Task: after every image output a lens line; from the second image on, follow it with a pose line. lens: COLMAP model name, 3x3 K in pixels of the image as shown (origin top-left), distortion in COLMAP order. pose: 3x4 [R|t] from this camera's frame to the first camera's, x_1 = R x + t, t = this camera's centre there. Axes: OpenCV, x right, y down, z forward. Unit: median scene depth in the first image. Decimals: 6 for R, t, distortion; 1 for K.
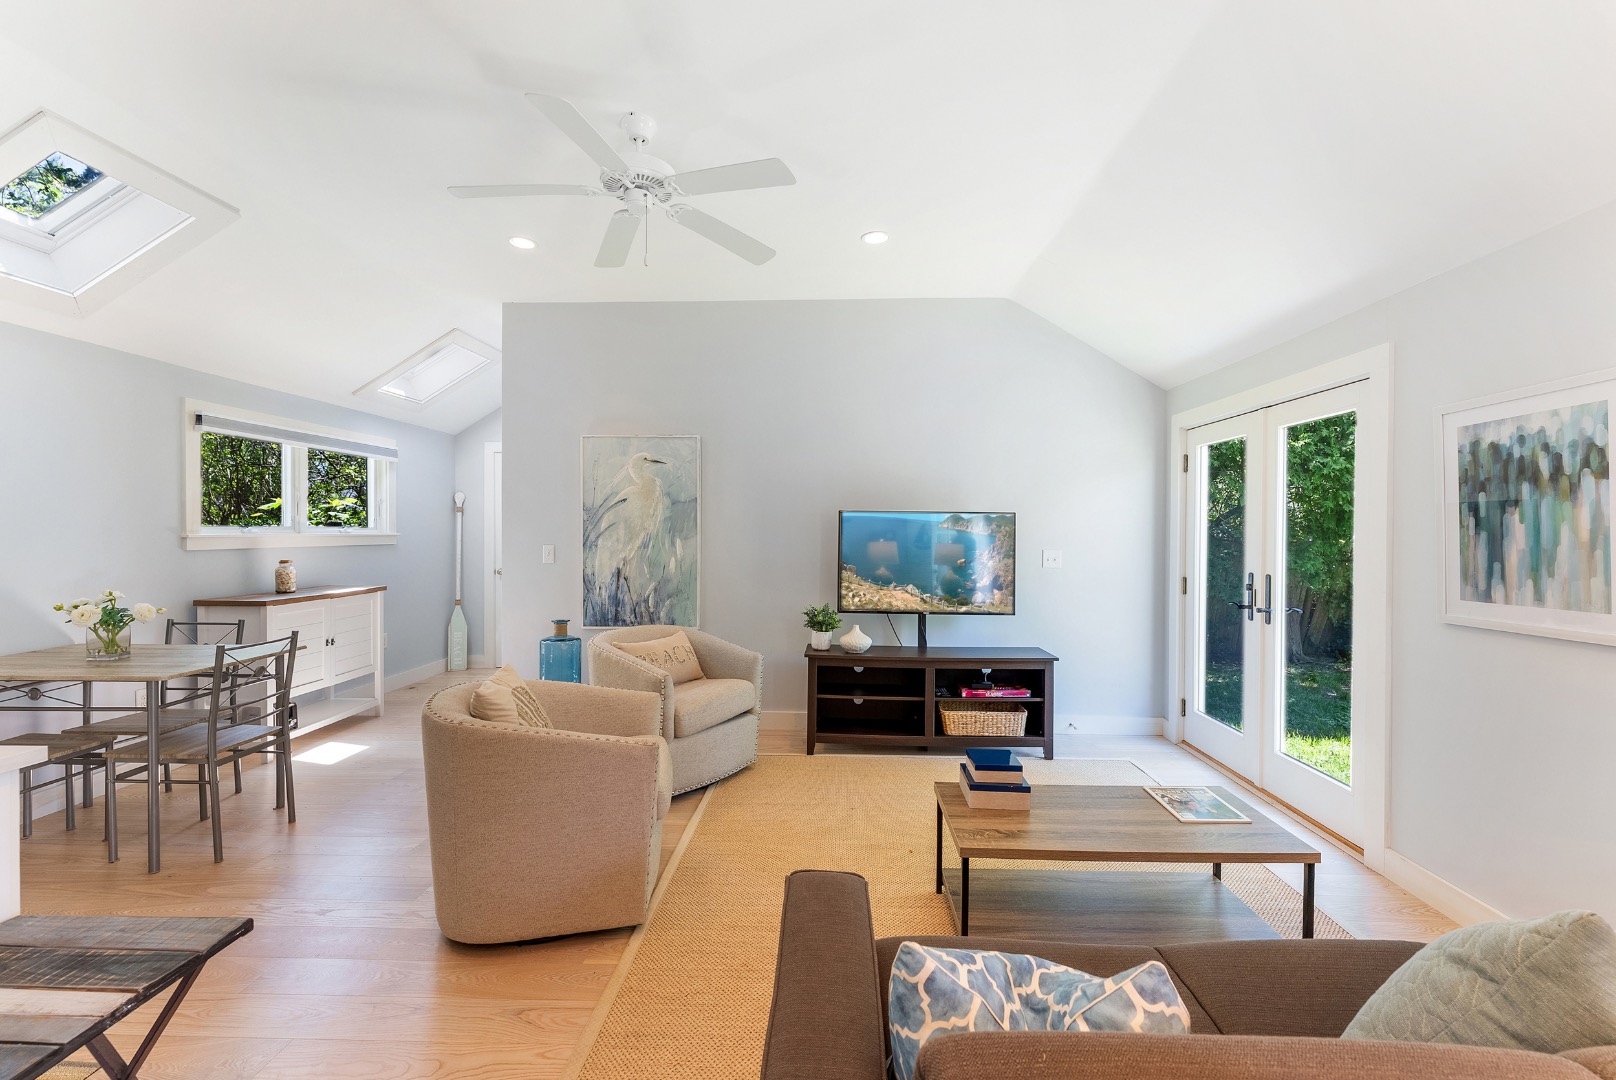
lens RADIAL K [[661.2, 0, 811.7], [0, 661.2, 539.7], [0, 0, 1]] dist [0.001494, -0.001629]
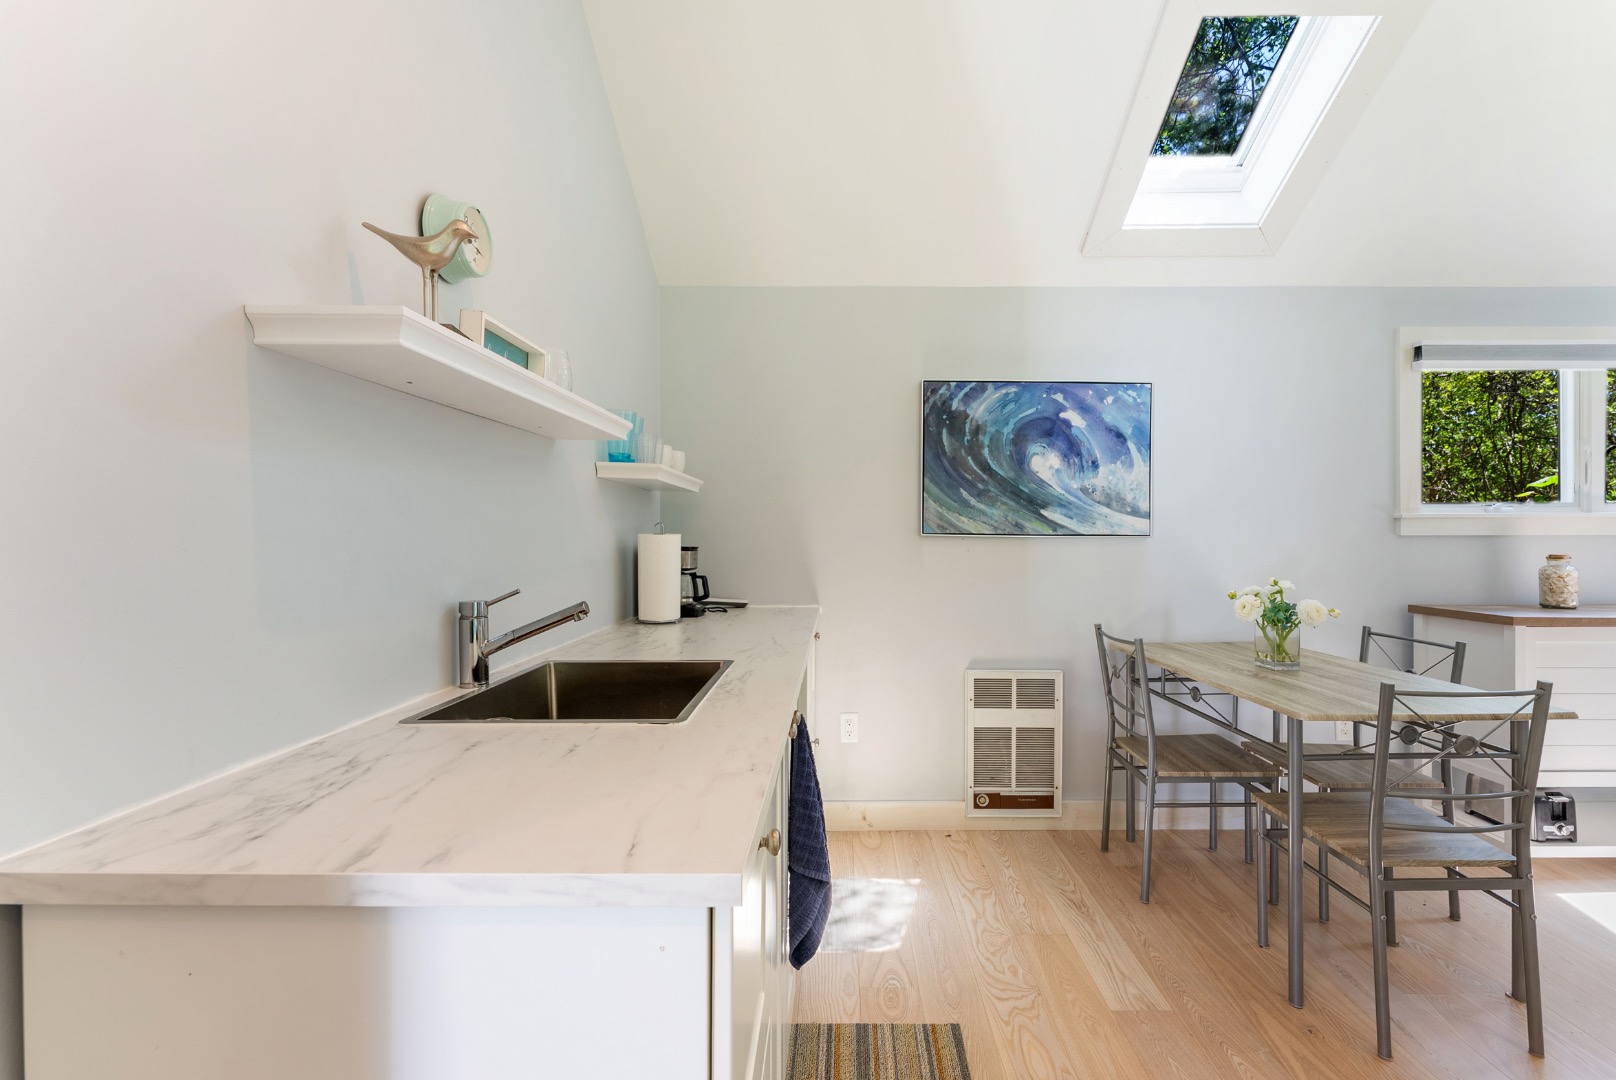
lens RADIAL K [[661.2, 0, 849.8], [0, 661.2, 540.3], [0, 0, 1]] dist [0.001494, -0.001629]
pose [[0.045959, -0.005330, -0.998929, -0.314152], [-0.010937, 0.999923, -0.005839, 0.041473], [0.998883, 0.011194, 0.045897, 0.464270]]
